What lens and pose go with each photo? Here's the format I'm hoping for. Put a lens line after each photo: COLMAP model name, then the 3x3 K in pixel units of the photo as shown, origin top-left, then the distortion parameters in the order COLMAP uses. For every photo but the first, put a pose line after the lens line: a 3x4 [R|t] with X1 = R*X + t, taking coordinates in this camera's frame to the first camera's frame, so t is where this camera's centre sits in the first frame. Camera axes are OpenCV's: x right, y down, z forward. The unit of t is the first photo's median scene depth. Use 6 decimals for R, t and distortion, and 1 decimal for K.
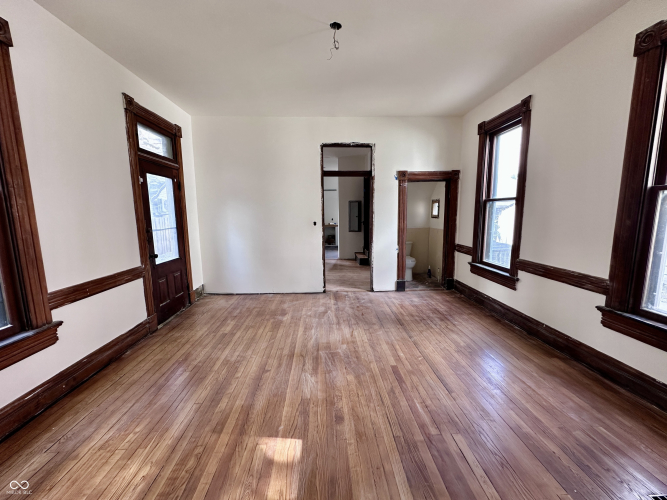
lens RADIAL K [[266.6, 0, 332.7], [0, 266.6, 248.7], [0, 0, 1]] dist [-0.006775, 0.000647]
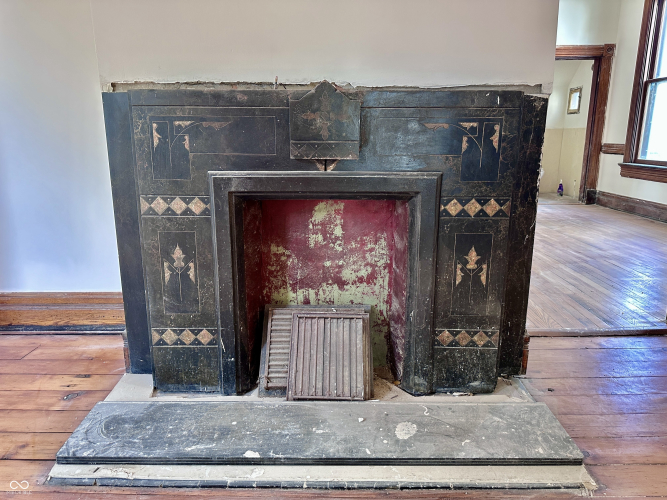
lens RADIAL K [[472.1, 0, 333.8], [0, 472.1, 248.2], [0, 0, 1]] dist [0.038886, -0.055689]
pose [[0.999014, 0.024098, -0.037285, -0.260455], [-0.020492, 0.995338, 0.094248, 0.172277], [0.039382, -0.093391, 0.994850, -0.434949]]
